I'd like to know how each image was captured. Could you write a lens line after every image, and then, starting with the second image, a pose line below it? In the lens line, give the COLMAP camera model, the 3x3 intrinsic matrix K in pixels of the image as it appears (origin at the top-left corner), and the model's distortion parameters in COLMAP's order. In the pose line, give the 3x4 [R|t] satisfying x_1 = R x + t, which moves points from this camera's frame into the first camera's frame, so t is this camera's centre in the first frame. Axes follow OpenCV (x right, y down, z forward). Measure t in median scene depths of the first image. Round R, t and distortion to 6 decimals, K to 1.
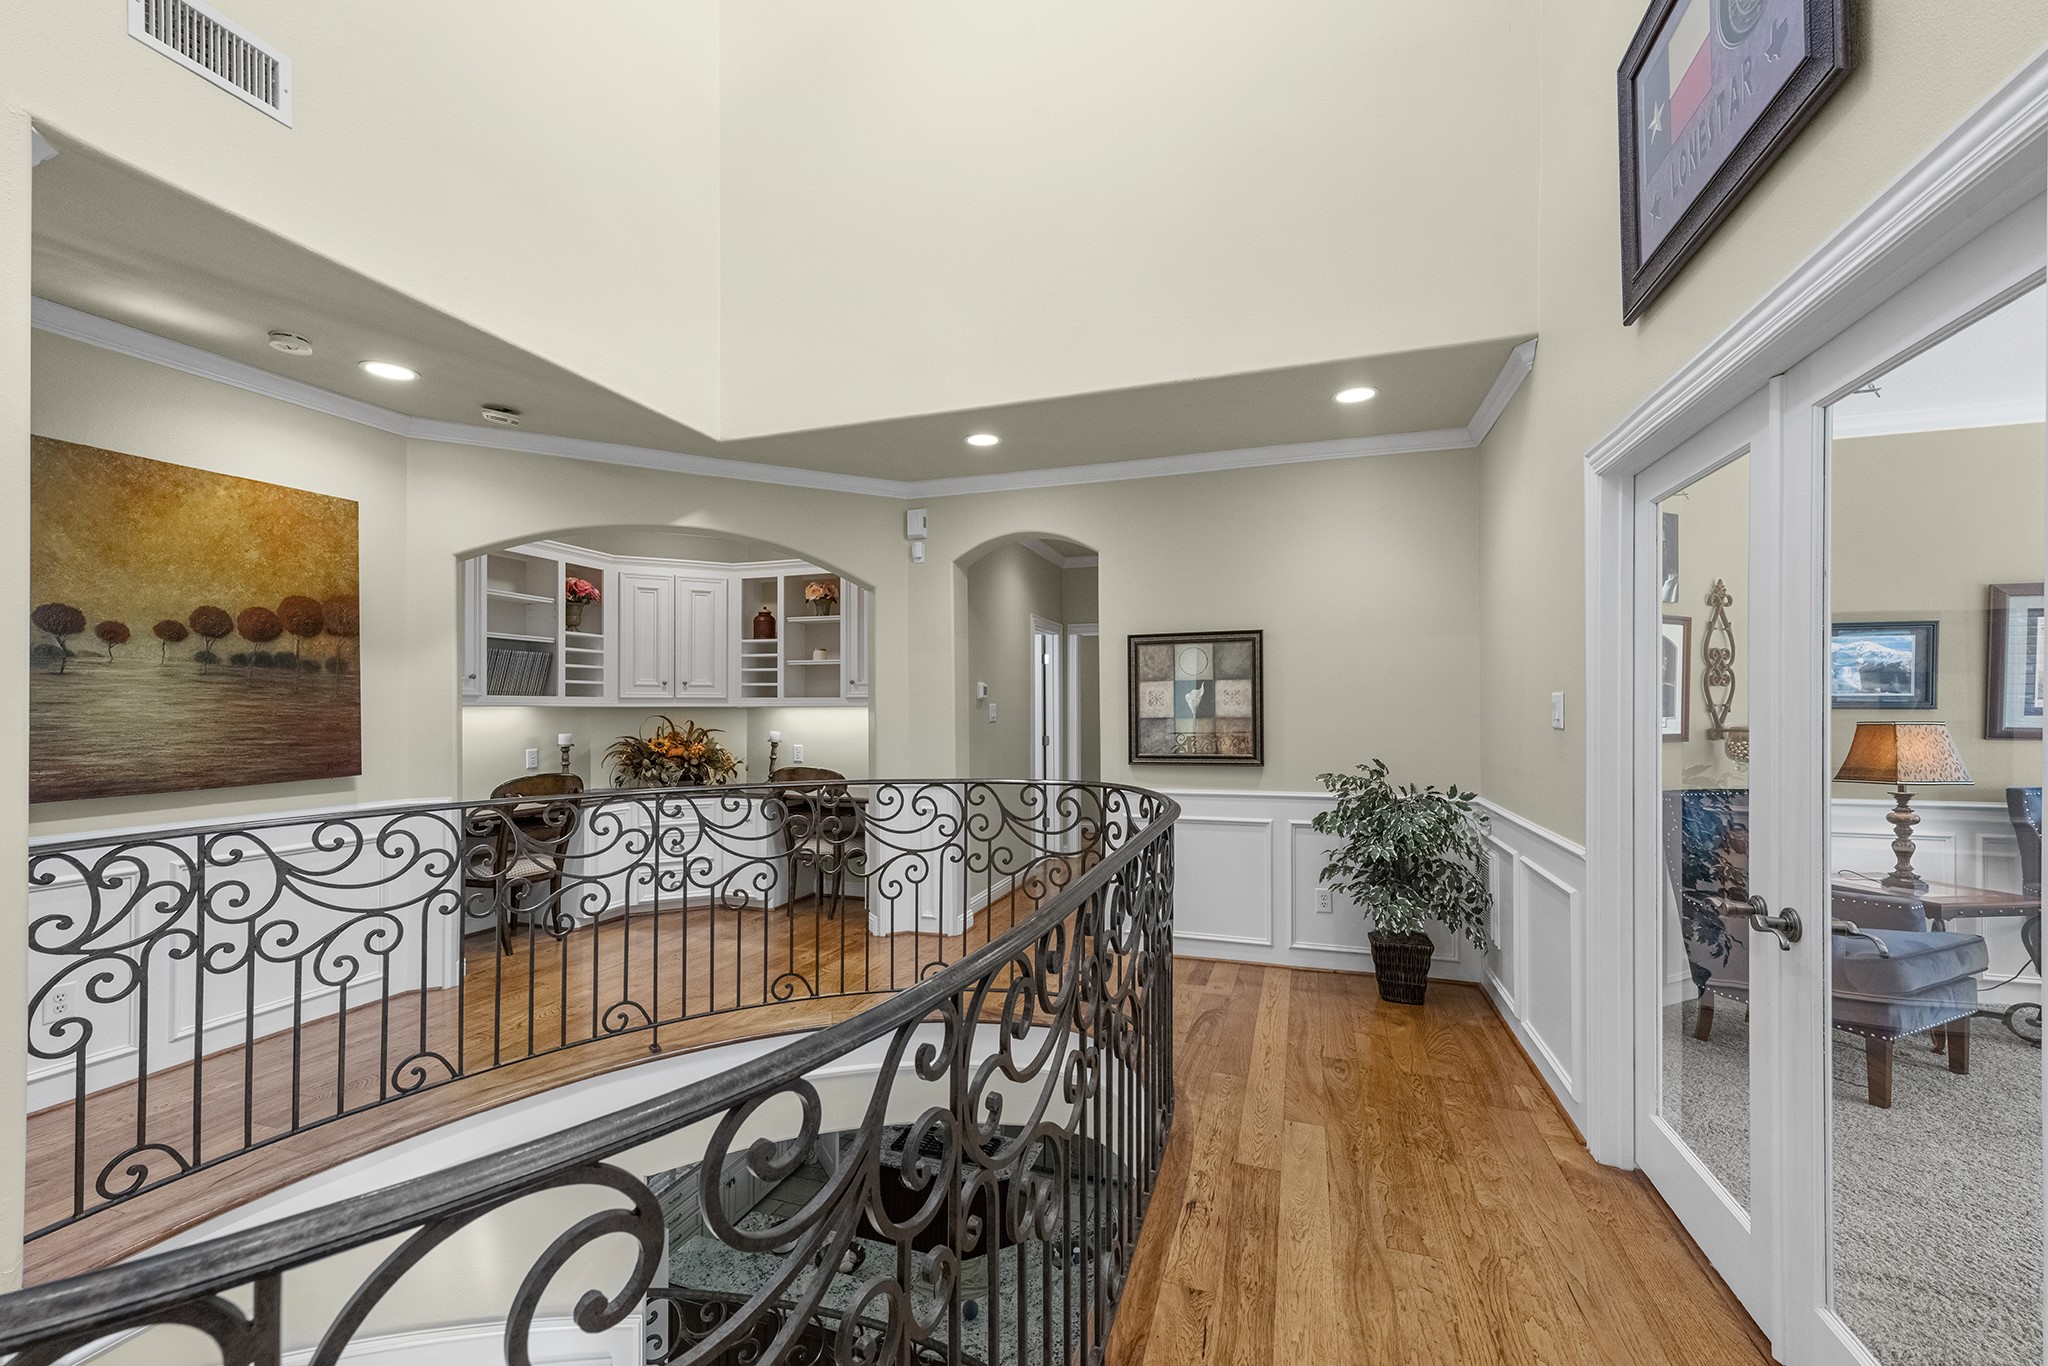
lens RADIAL K [[837.9, 0, 1013.2], [0, 837.9, 690.7], [0, 0, 1]] dist [0.003907, 0.000441]
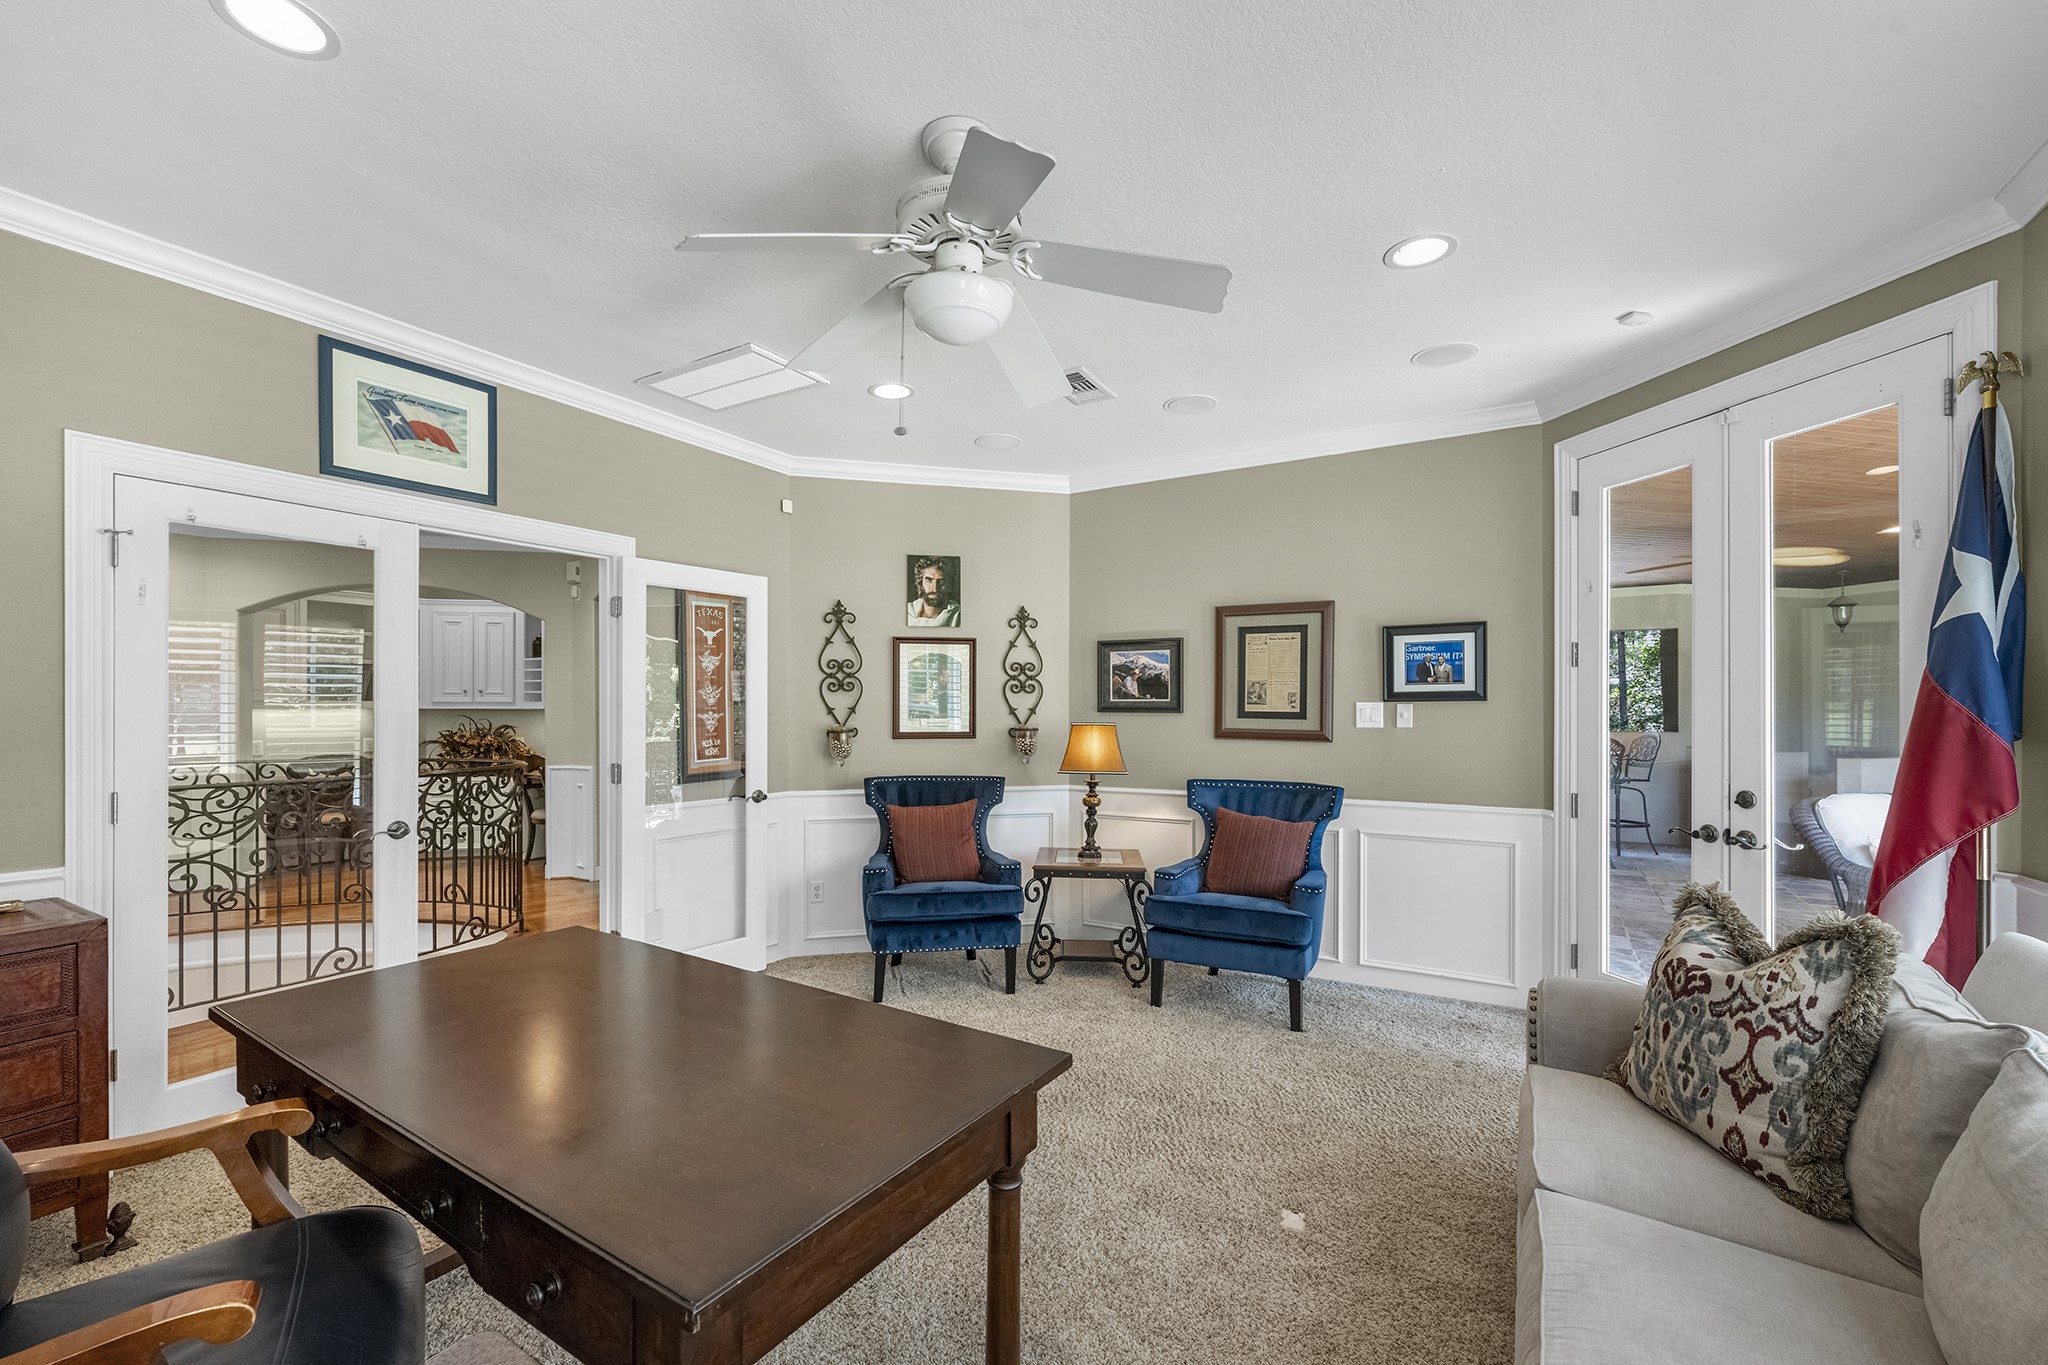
lens RADIAL K [[837.9, 0, 1020.8], [0, 837.9, 692.0], [0, 0, 1]] dist [0.003907, 0.000441]
pose [[0.975588, -0.000720, -0.219605, 1.134668], [-0.000584, 0.999983, -0.005874, -0.000192], [0.219606, 0.005859, 0.975571, -0.194235]]
